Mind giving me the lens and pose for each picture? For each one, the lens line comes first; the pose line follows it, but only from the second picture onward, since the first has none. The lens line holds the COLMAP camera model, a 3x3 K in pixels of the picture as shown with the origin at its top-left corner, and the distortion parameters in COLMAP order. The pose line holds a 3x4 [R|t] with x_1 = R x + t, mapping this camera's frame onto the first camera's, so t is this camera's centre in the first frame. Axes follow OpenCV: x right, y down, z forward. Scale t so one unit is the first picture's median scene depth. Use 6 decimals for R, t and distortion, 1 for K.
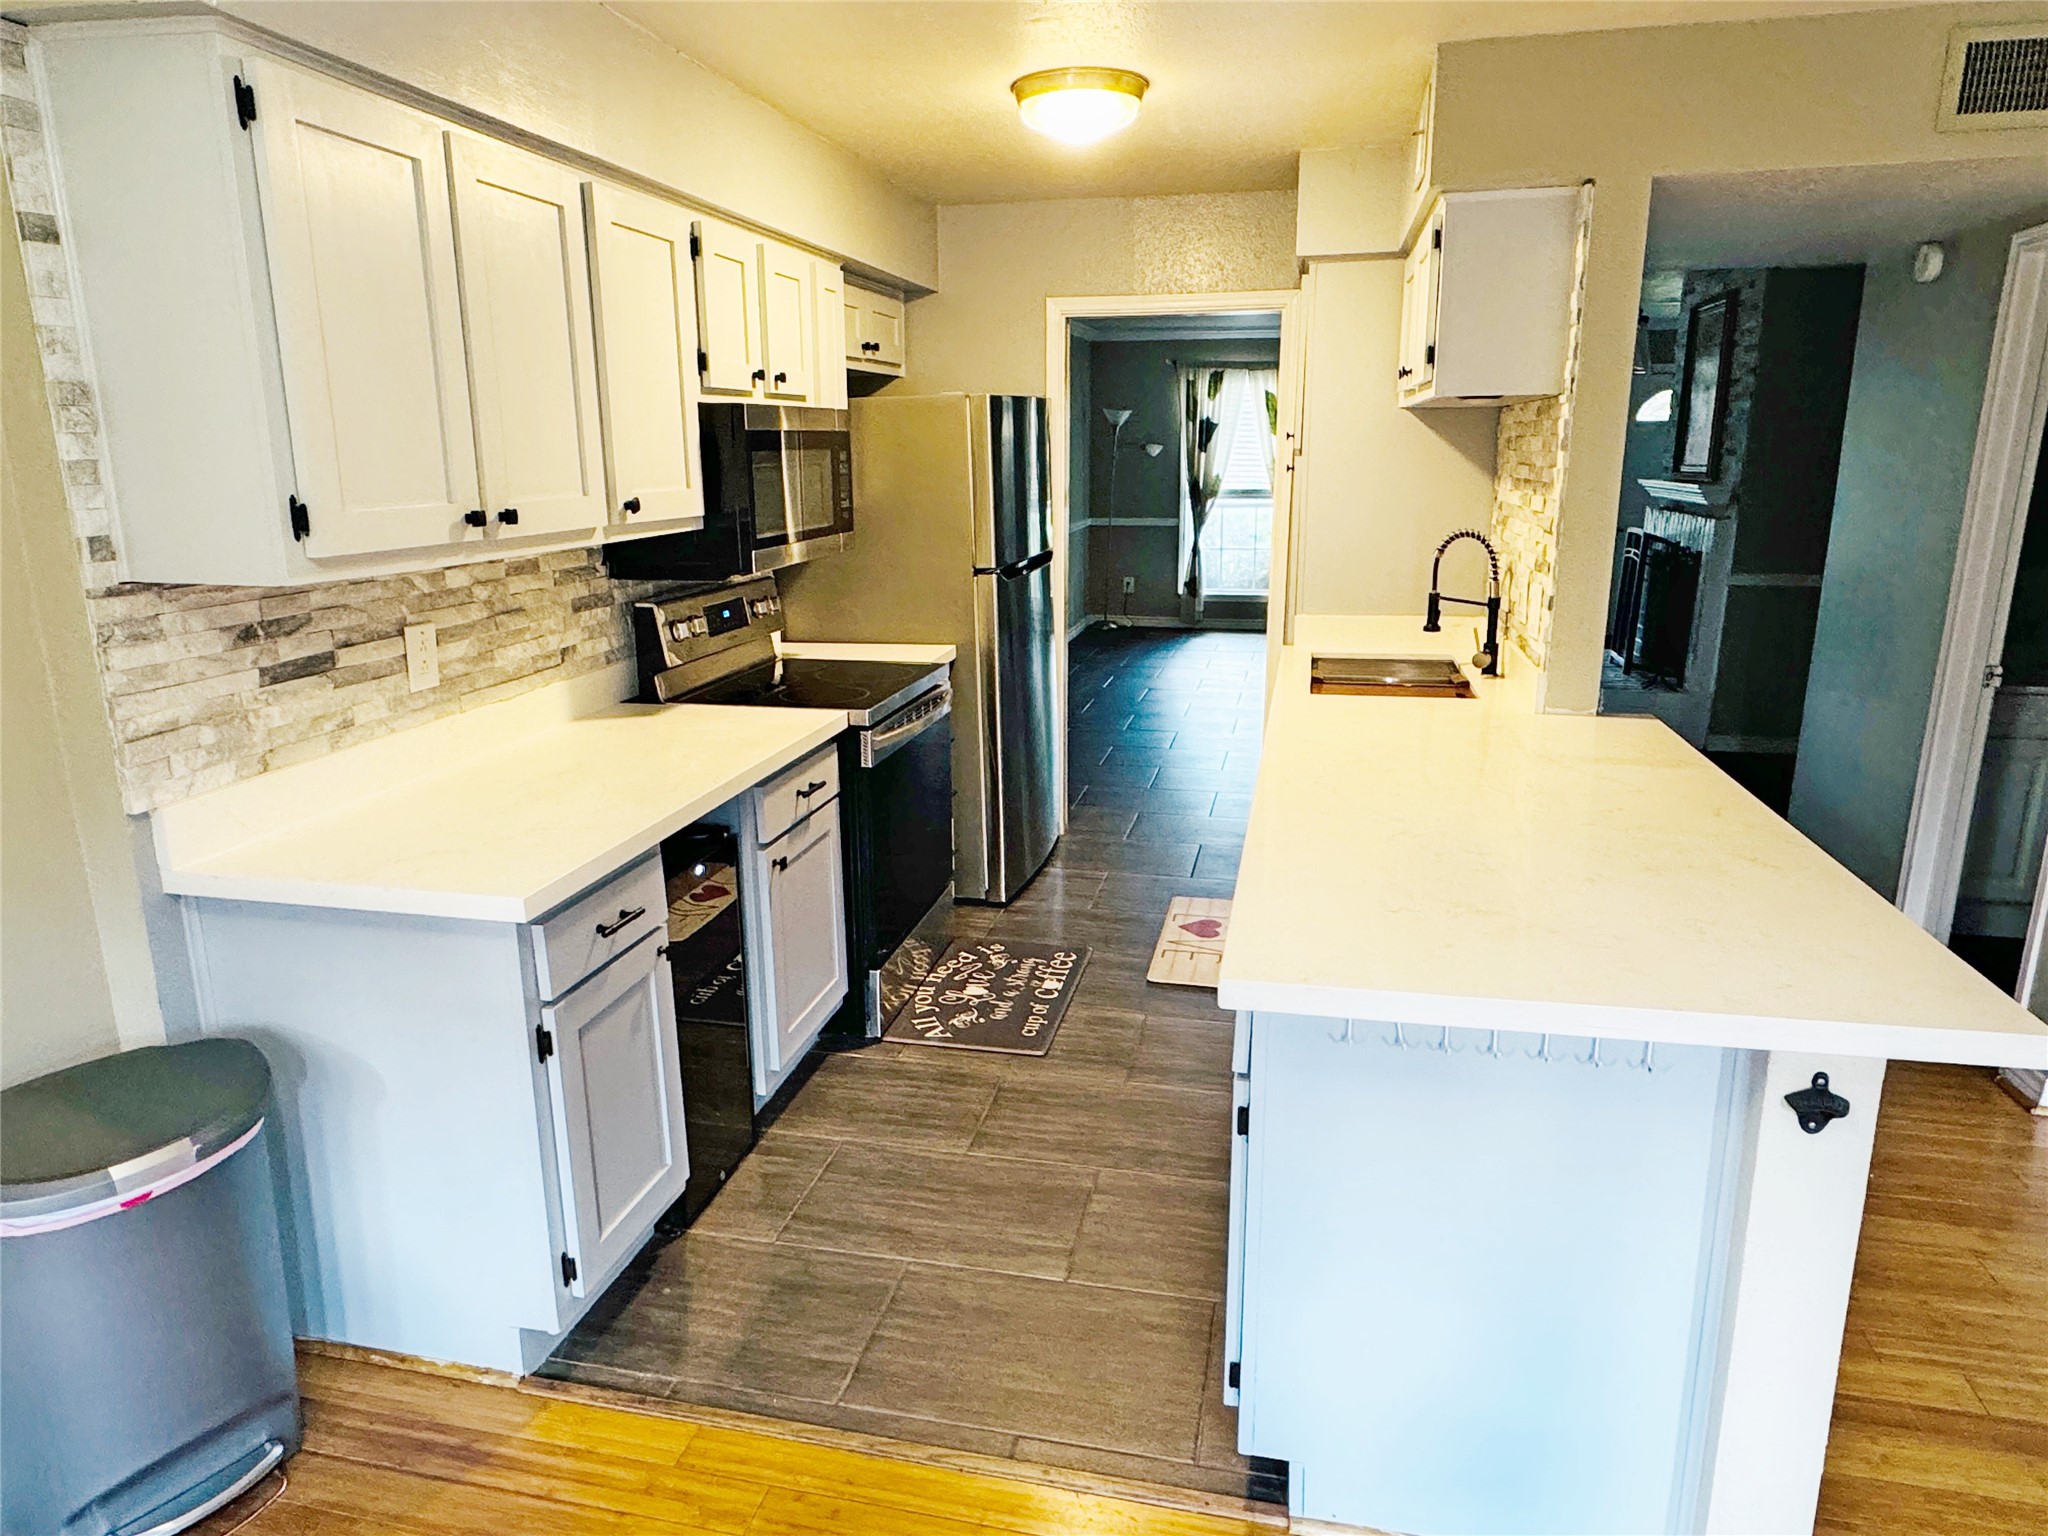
lens RADIAL K [[1291.0, 0, 1024.0], [0, 1291.0, 768.0], [0, 0, 1]] dist [-0.000828, 0.000089]
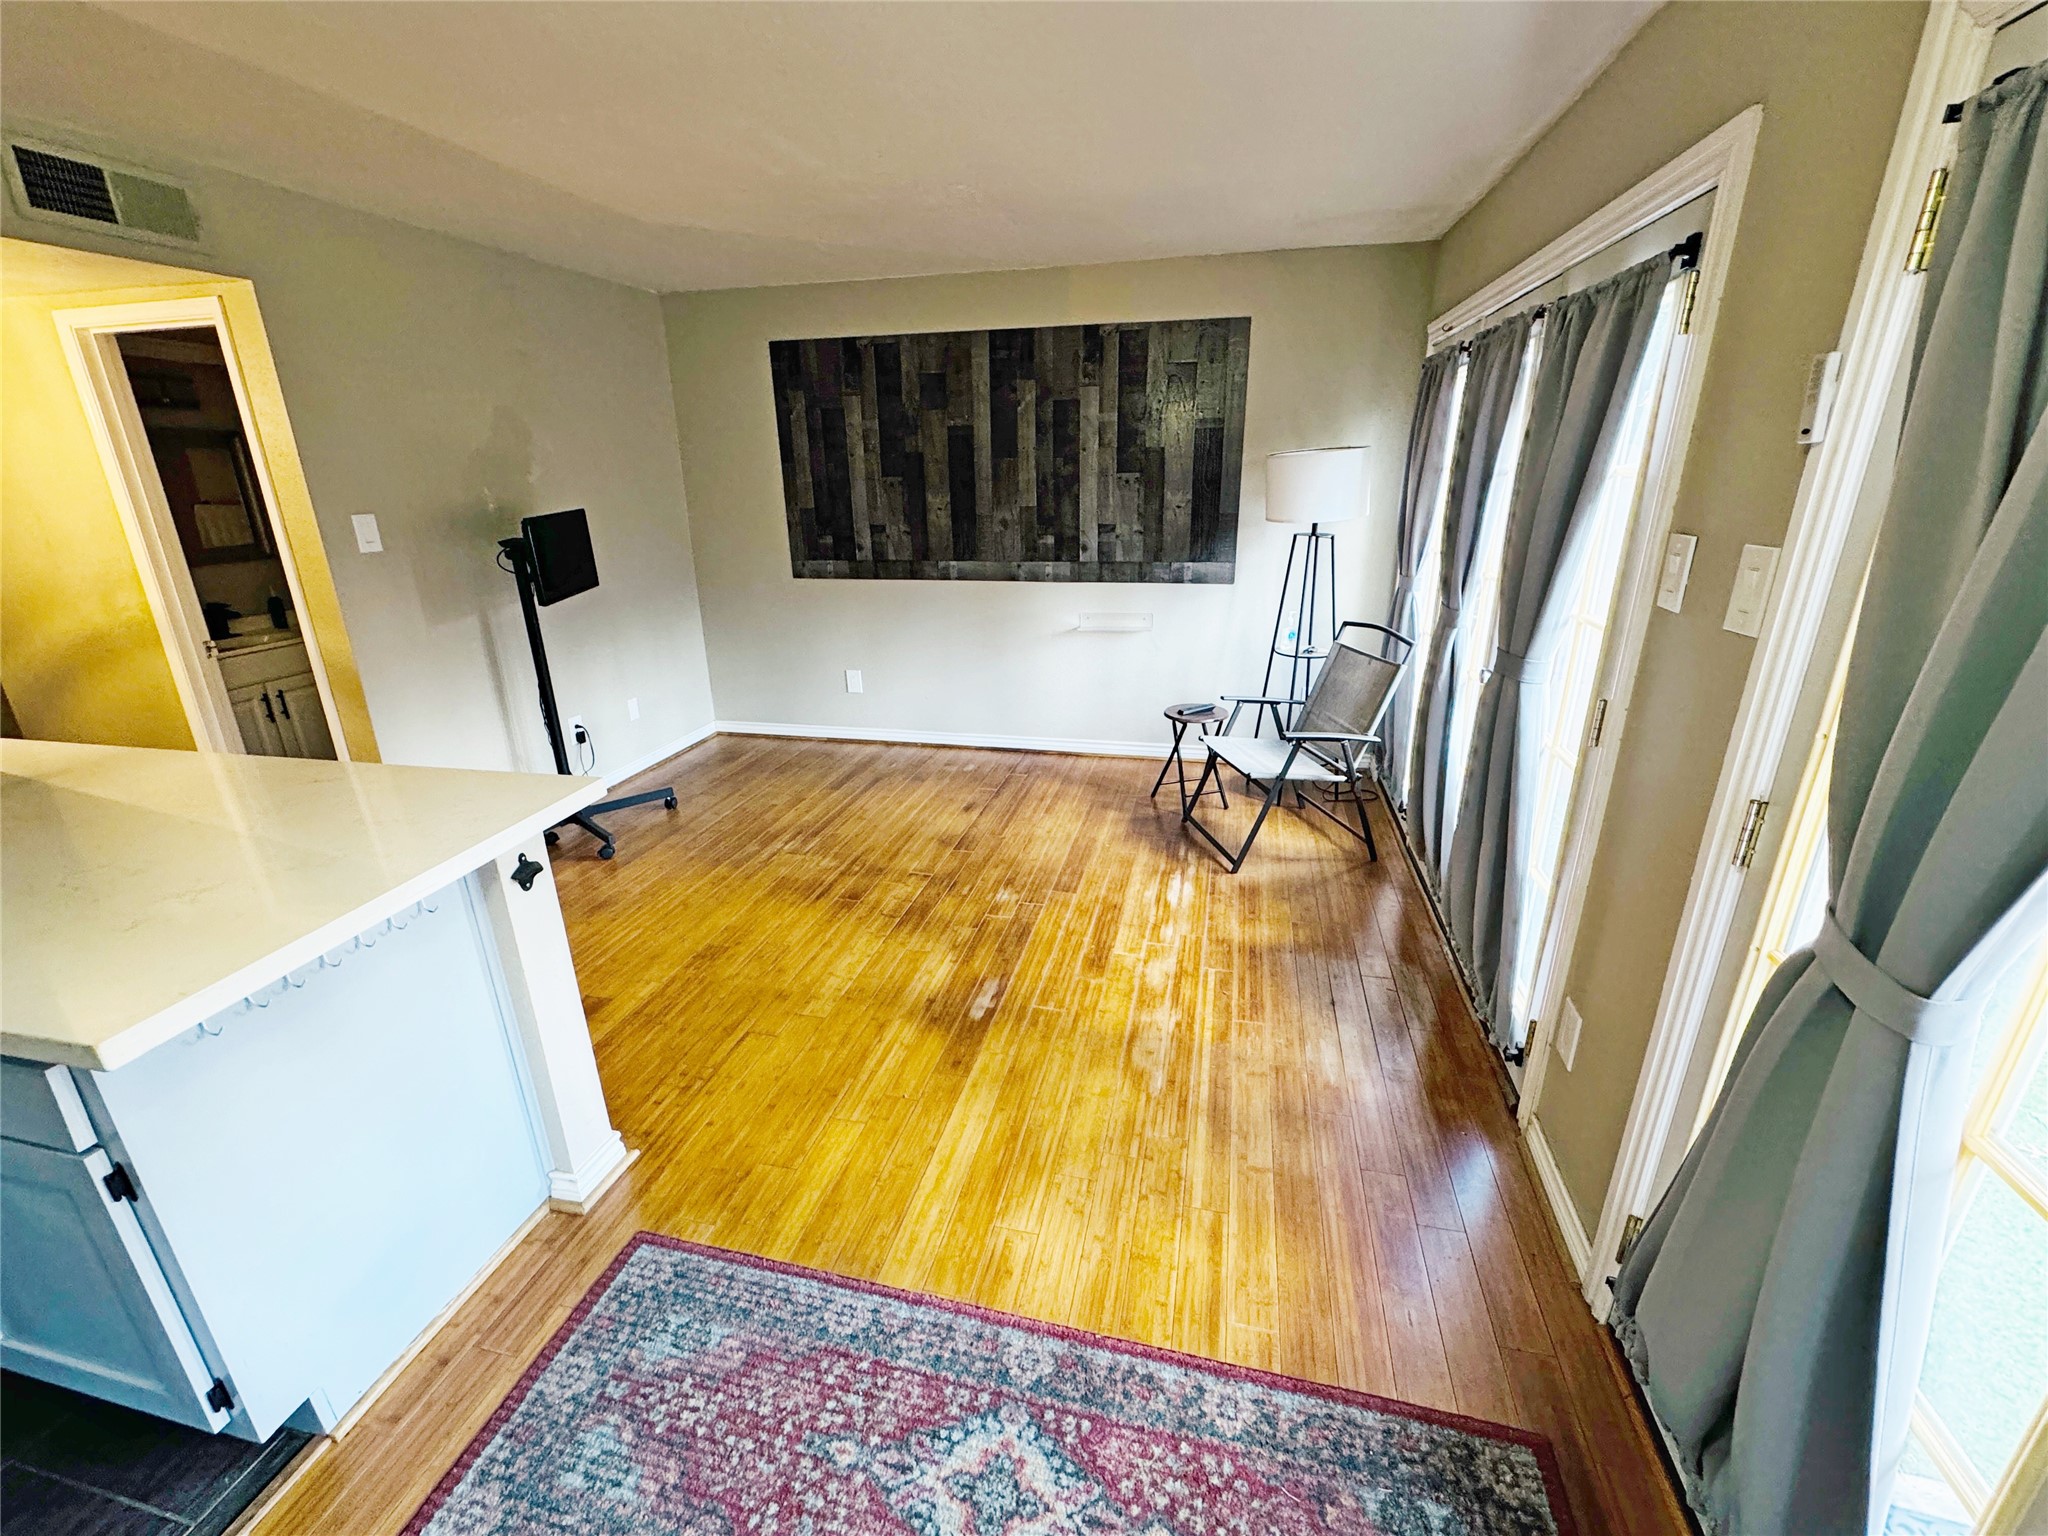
lens RADIAL K [[877.9, 0, 1024.0], [0, 877.9, 768.0], [0, 0, 1]] dist [-0.005127, -0.000036]
pose [[0.007146, -0.319204, 0.947659, -0.177355], [0.259726, 0.915752, 0.306498, -0.017877], [-0.965656, 0.243941, 0.089449, 0.110805]]
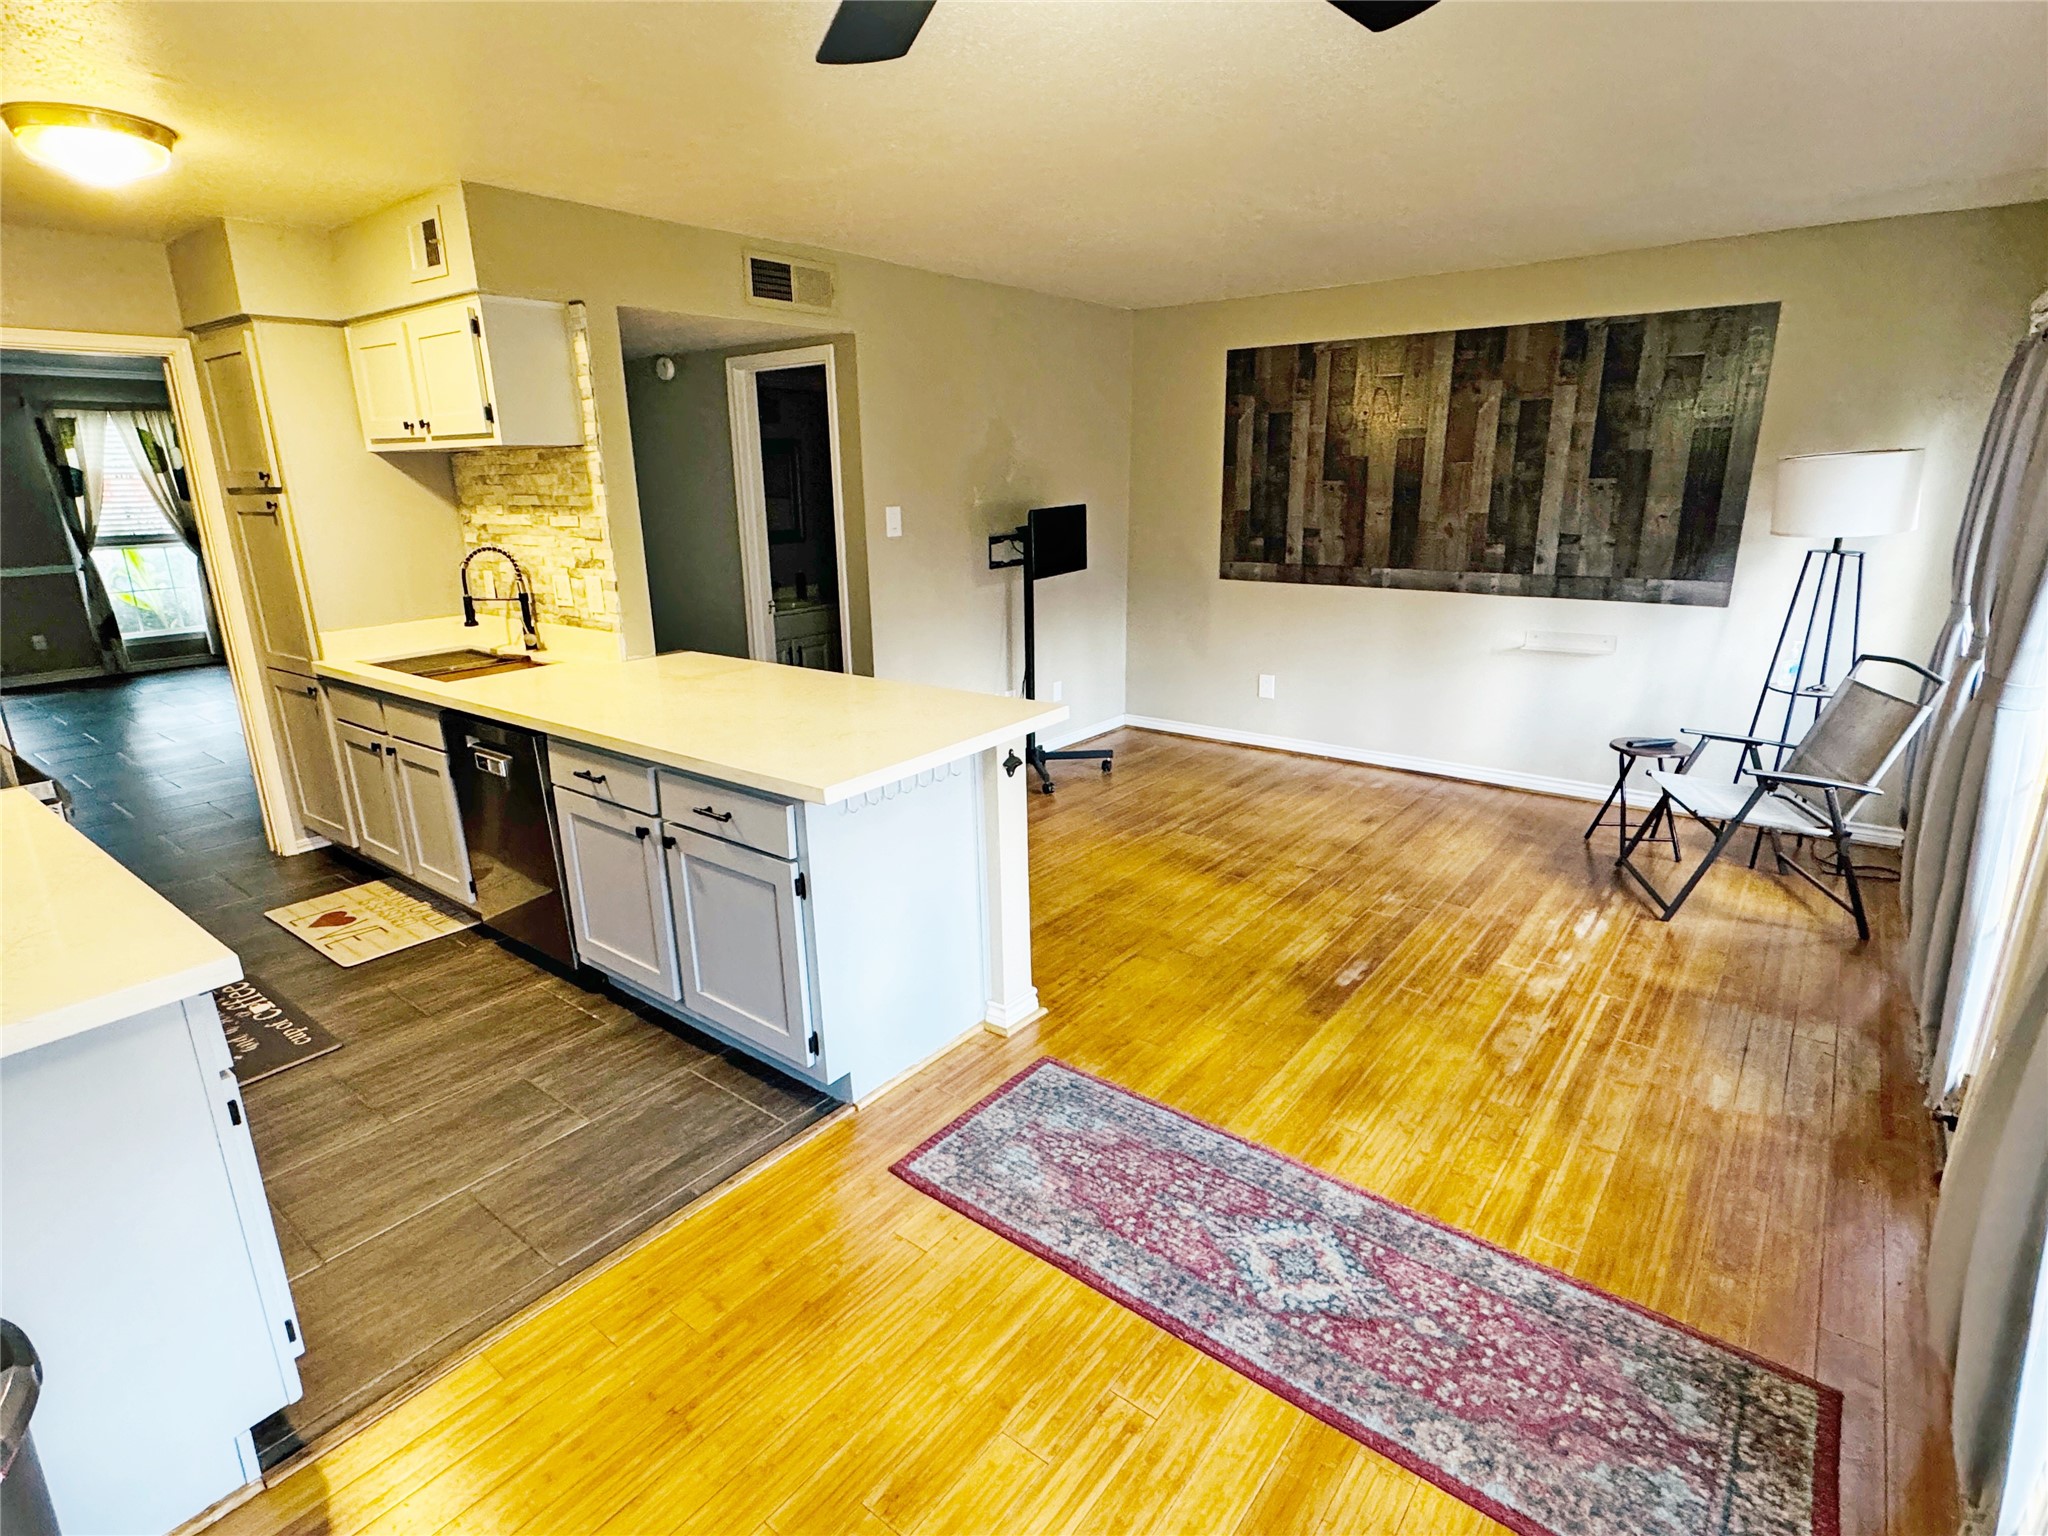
lens RADIAL K [[1027.6, 0, 1024.0], [0, 1027.6, 768.0], [0, 0, 1]] dist [0.000217, 0.000811]
pose [[0.423919, -0.248503, 0.870941, -0.421628], [0.230954, 0.959492, 0.161355, -0.008731], [-0.875758, 0.132746, 0.464140, 0.062776]]
